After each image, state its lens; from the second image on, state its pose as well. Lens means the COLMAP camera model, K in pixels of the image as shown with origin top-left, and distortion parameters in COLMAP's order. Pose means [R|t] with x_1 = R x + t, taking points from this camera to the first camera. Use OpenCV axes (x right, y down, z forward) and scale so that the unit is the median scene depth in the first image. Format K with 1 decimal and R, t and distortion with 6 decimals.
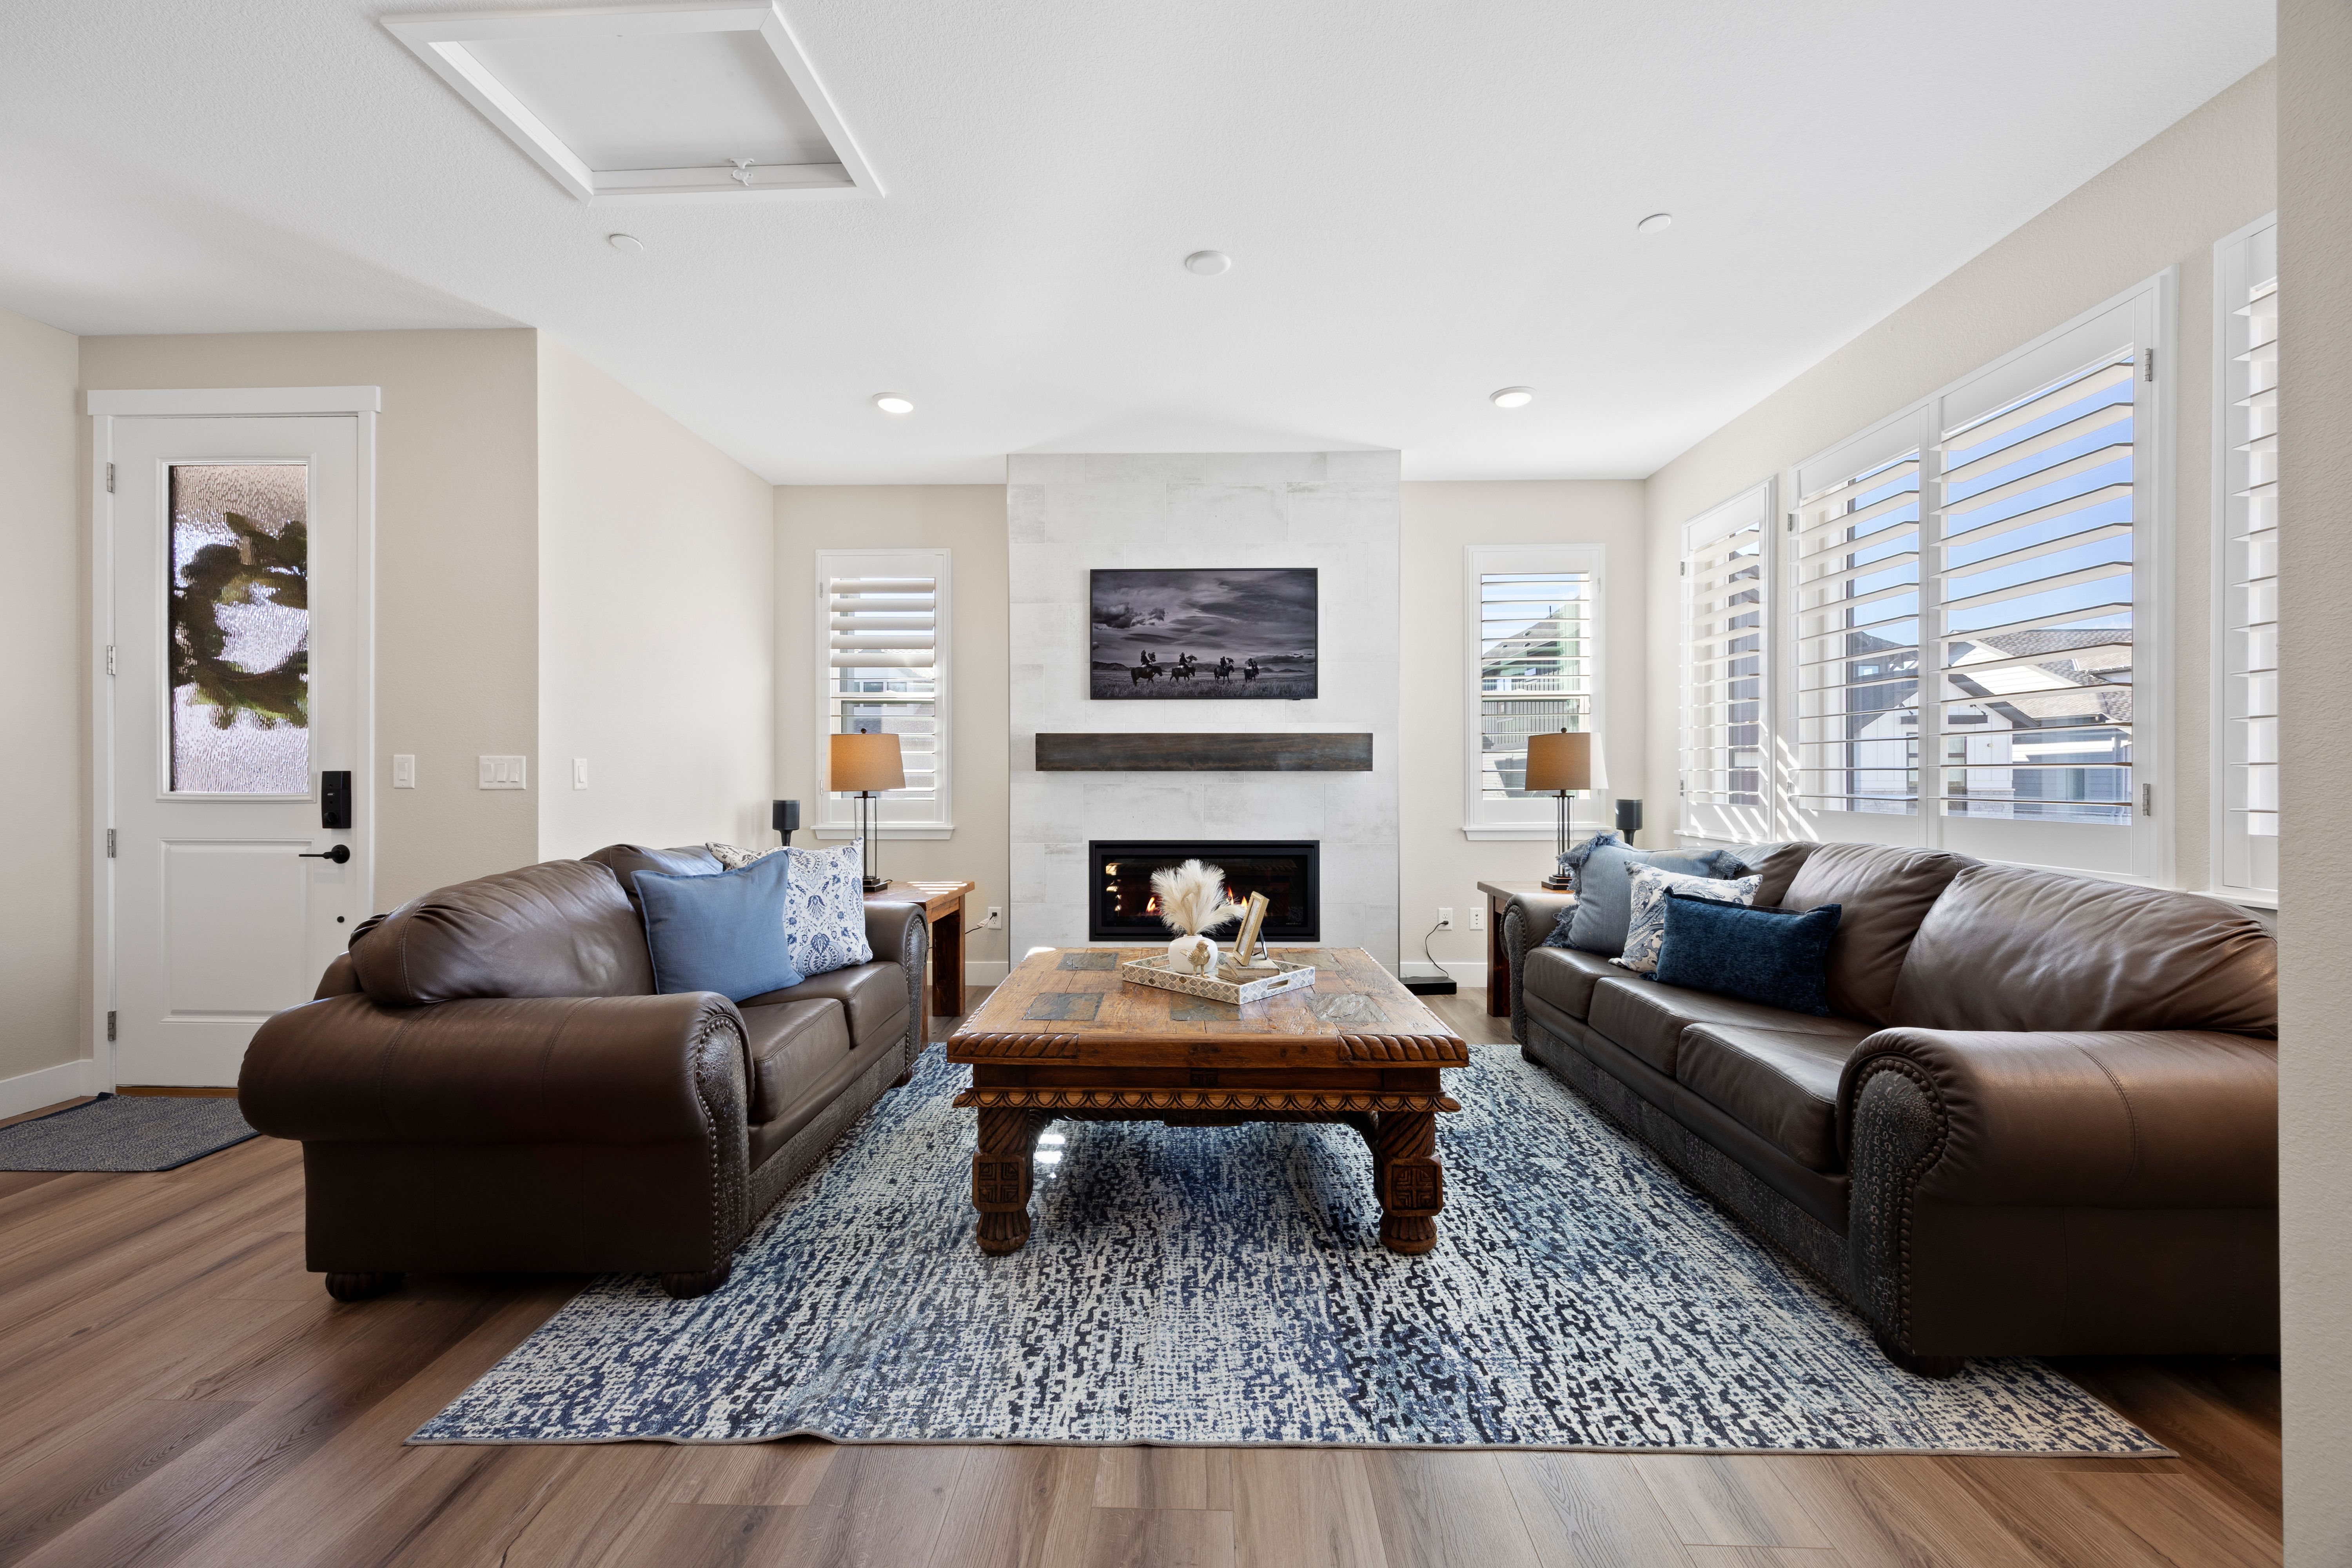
lens RADIAL K [[931.1, 0, 1179.3], [0, 931.1, 776.5], [0, 0, 1]] dist [0.004546, -0.000581]
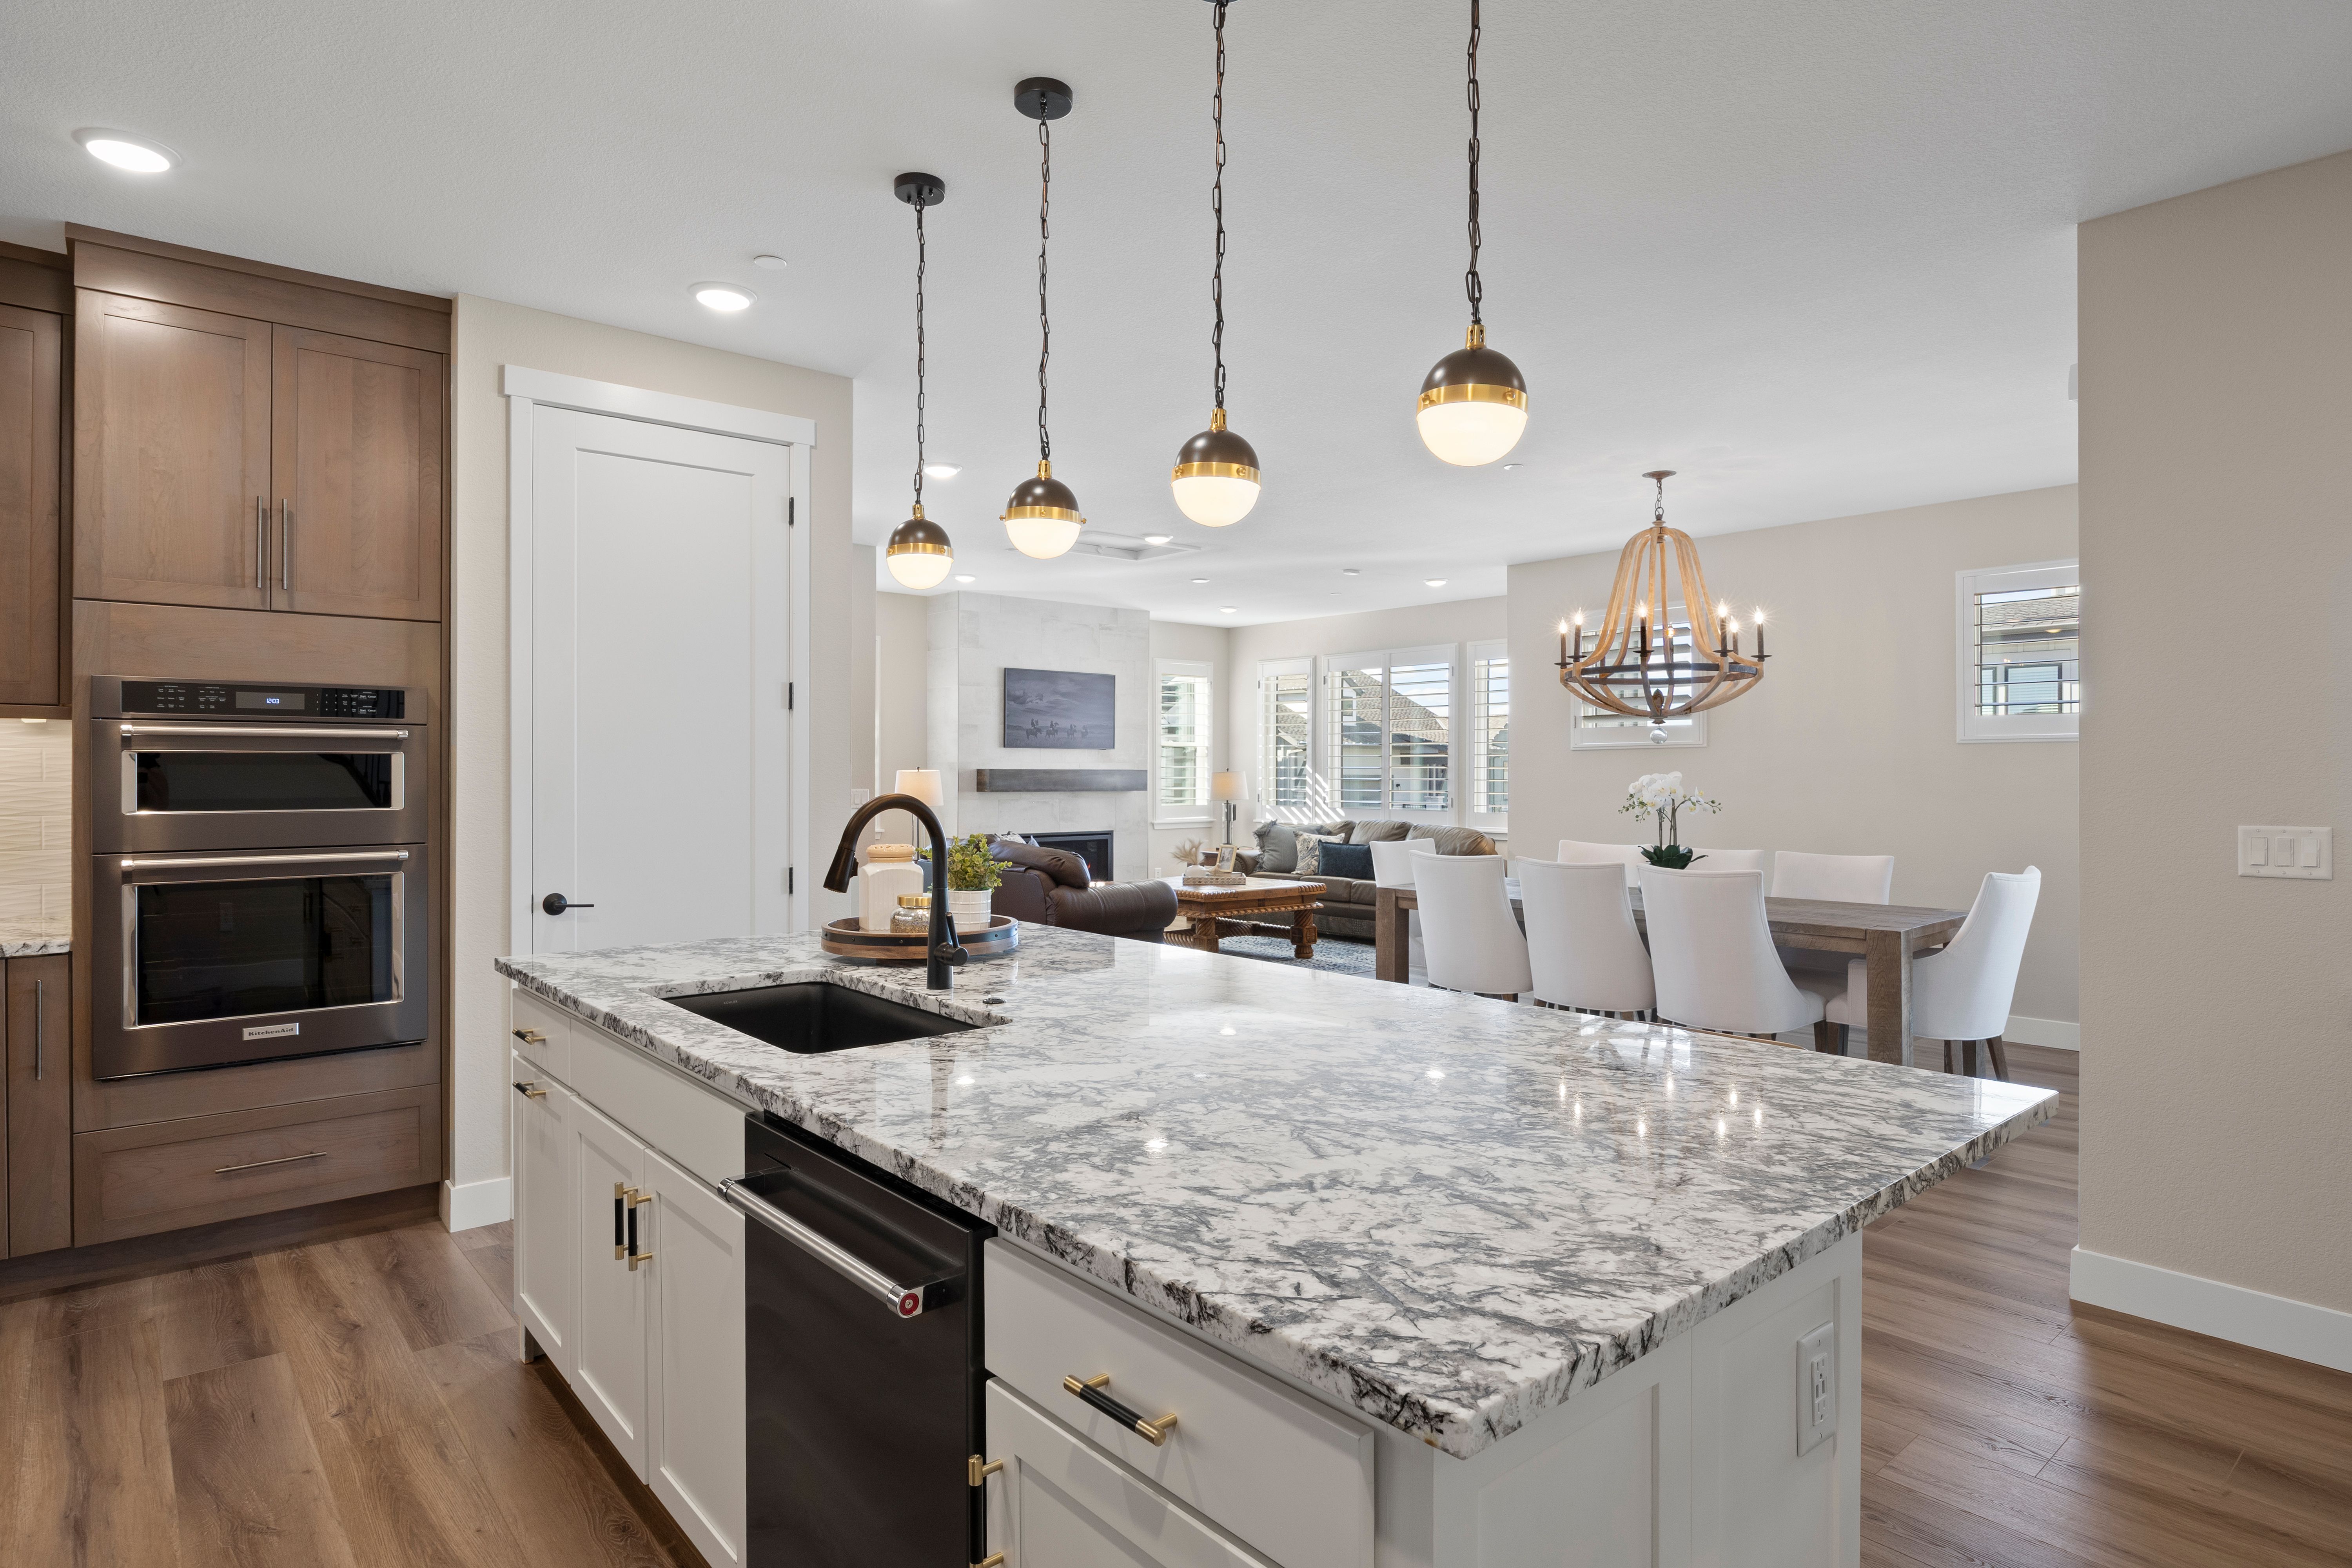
lens RADIAL K [[1219.8, 0, 1174.0], [0, 1219.8, 774.5], [0, 0, 1]] dist [-0.010819, 0.000732]
pose [[0.738730, 0.000820, 0.674001, -1.799504], [-0.000390, 1.000000, -0.000789, -0.047667], [-0.674002, 0.000320, 0.738730, -1.051795]]
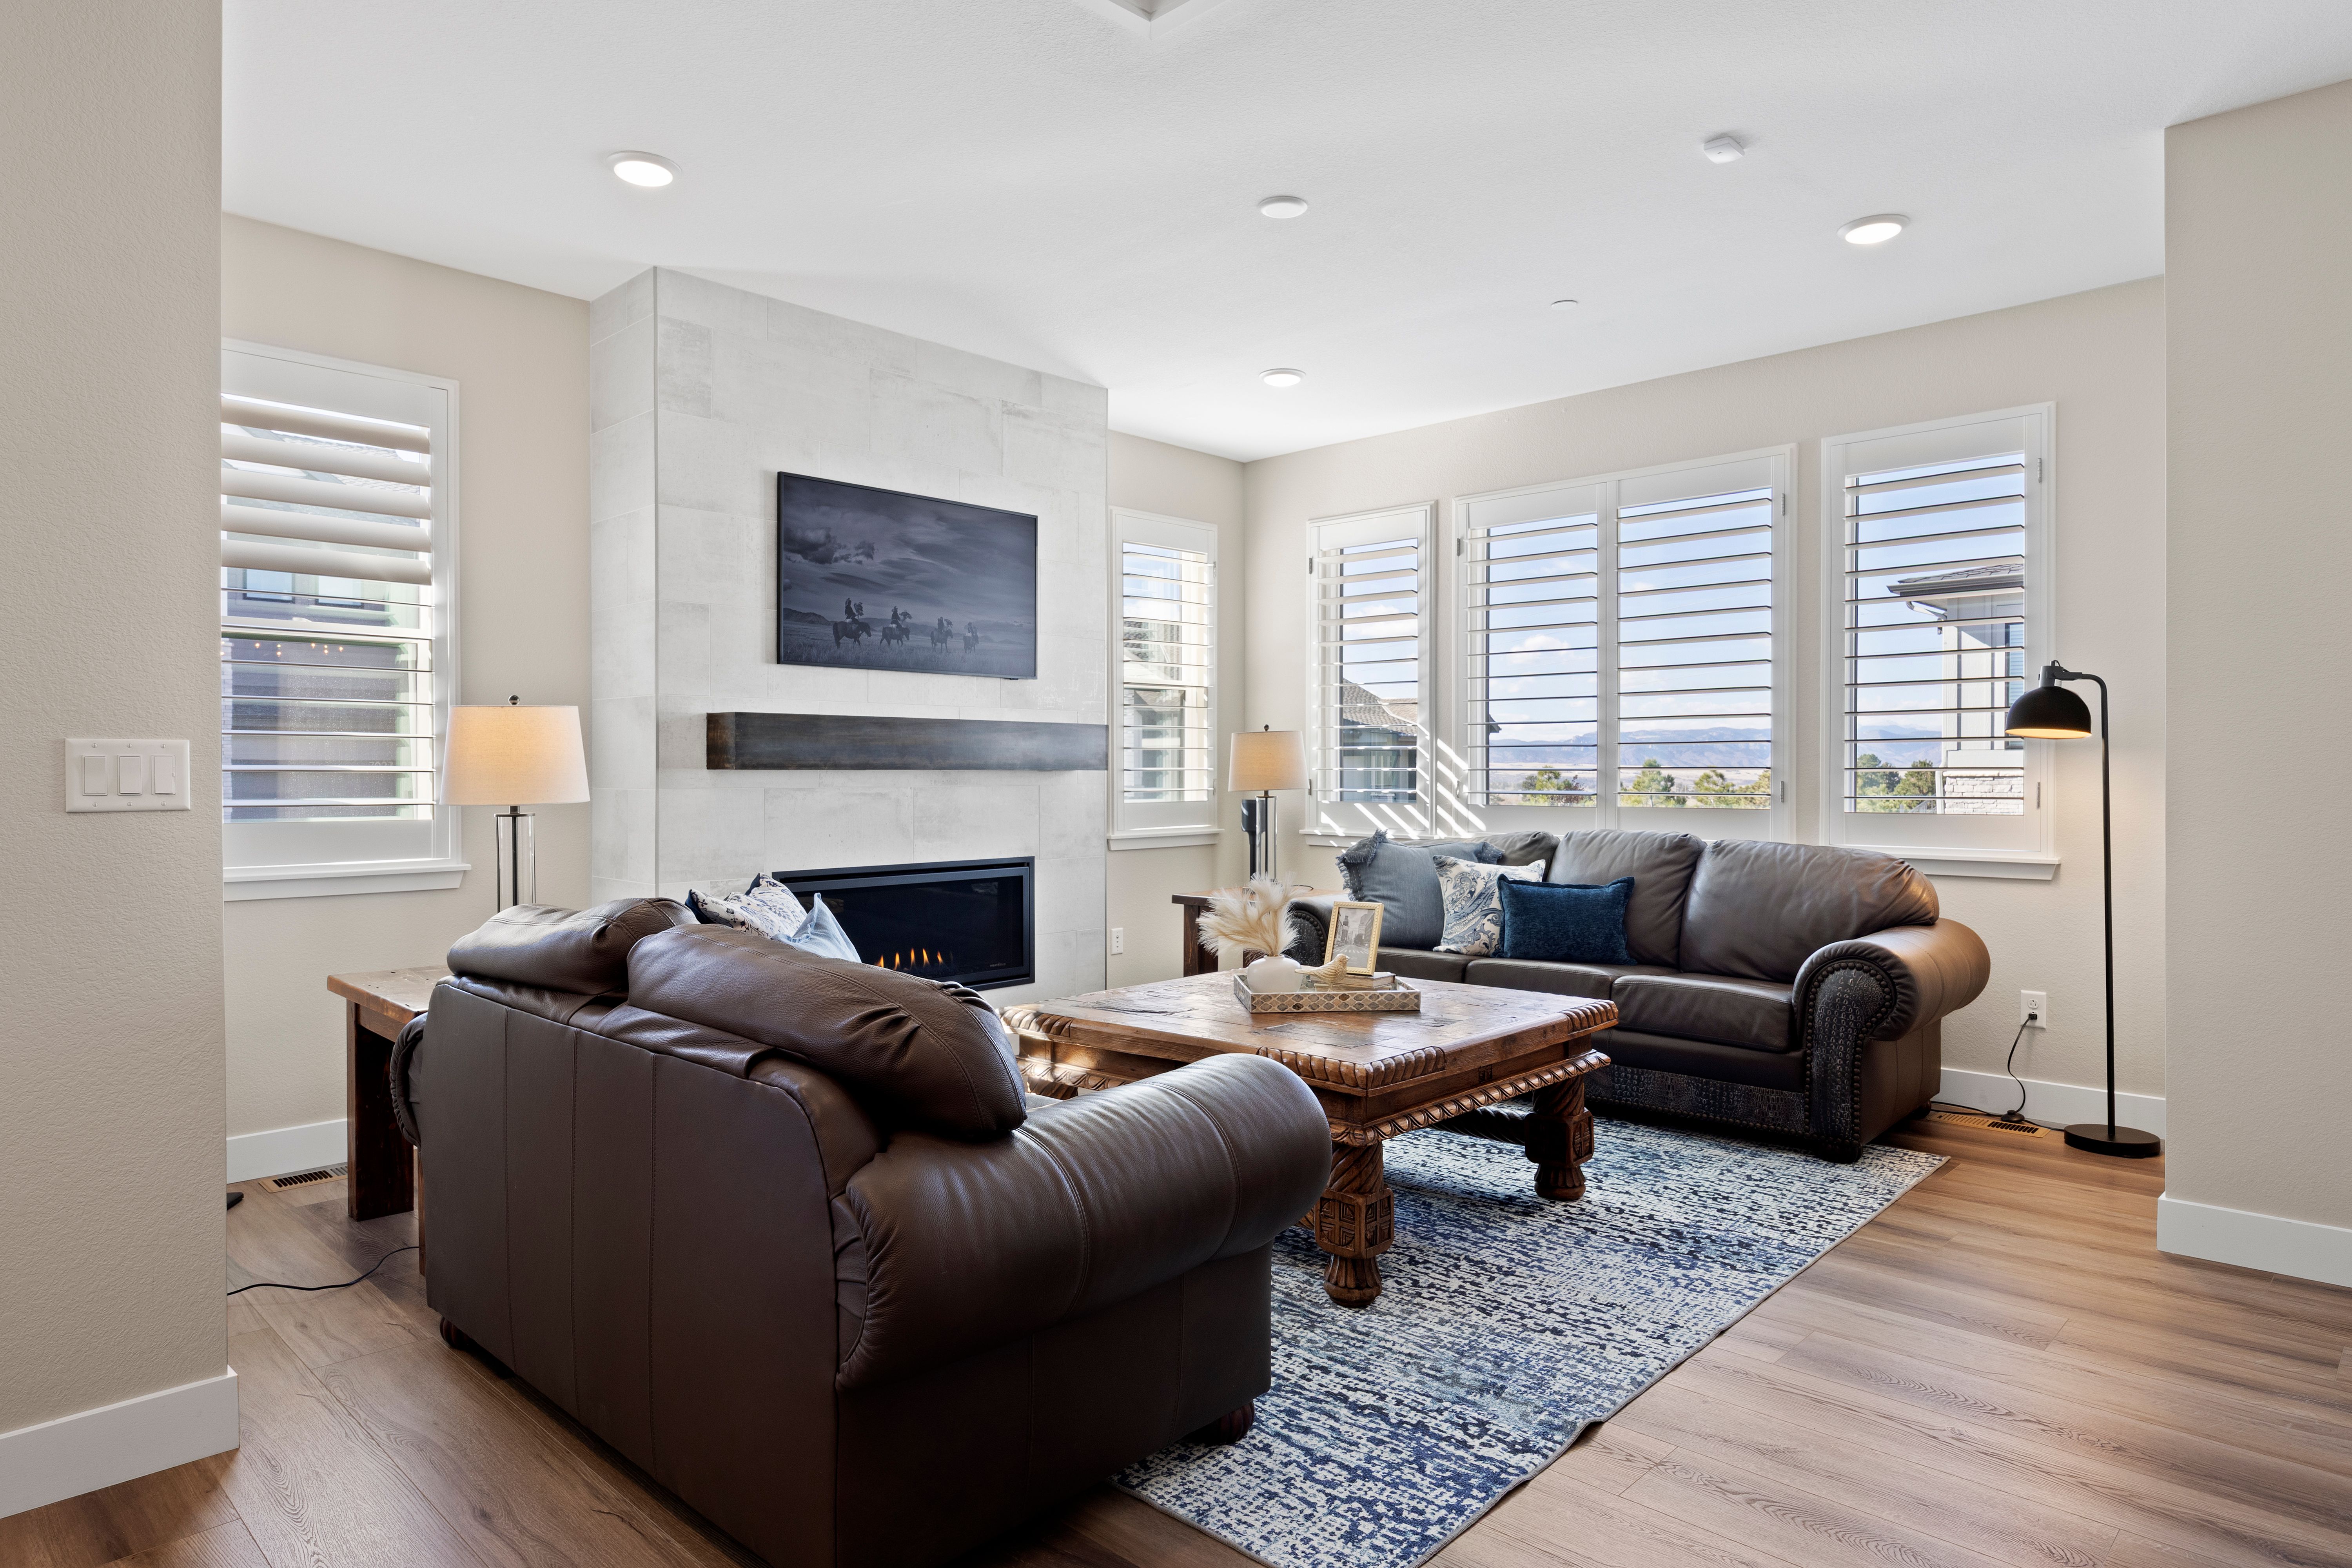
lens RADIAL K [[1370.8, 0, 1180.5], [0, 1370.8, 782.9], [0, 0, 1]] dist [-0.006449, -0.001716]
pose [[0.674573, -0.006305, 0.738181, -0.874103], [0.000603, 0.999968, 0.007990, -0.005421], [-0.738208, -0.004945, 0.674555, 0.155886]]
